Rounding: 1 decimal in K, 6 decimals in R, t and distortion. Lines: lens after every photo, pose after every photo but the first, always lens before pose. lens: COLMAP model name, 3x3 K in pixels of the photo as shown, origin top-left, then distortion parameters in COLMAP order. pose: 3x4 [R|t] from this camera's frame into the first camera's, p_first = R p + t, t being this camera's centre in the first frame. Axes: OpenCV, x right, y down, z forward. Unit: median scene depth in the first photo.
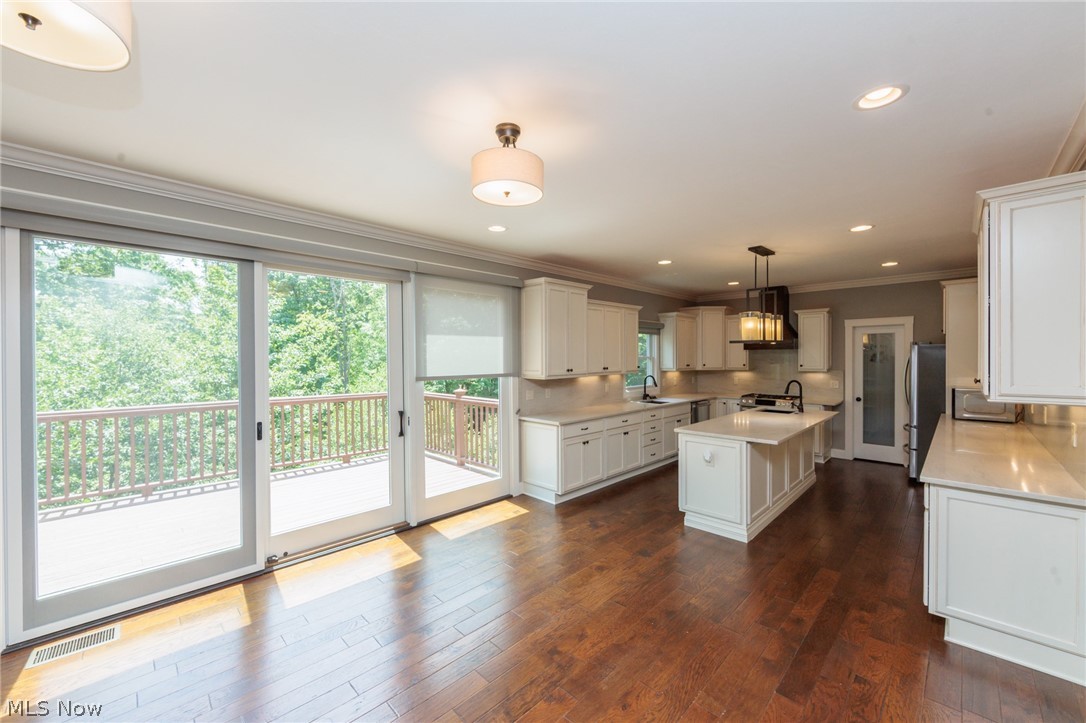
lens RADIAL K [[426.4, 0, 543.0], [0, 426.4, 361.5], [0, 0, 1]] dist [0.000985, 0.000230]
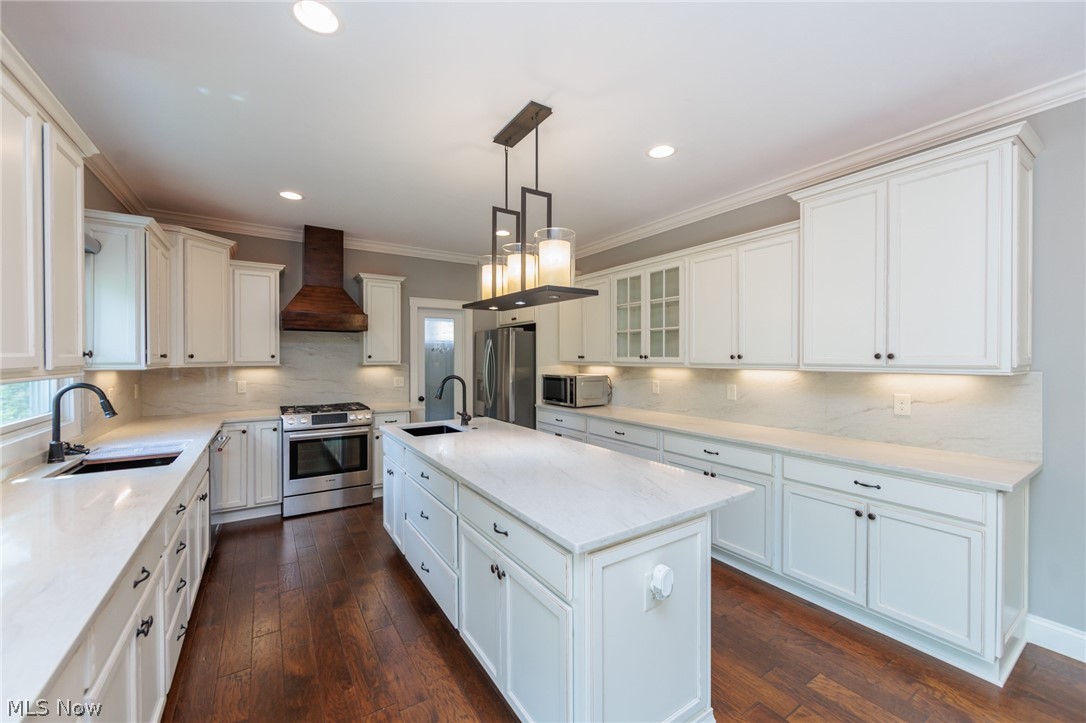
lens RADIAL K [[429.0, 0, 544.5], [0, 429.0, 358.7], [0, 0, 1]] dist [0.019299, 0.000055]
pose [[0.216348, 0.002053, 0.976314, 0.004113], [0.010684, 0.999933, -0.004470, 0.019881], [-0.976258, 0.011398, 0.216311, 0.609352]]
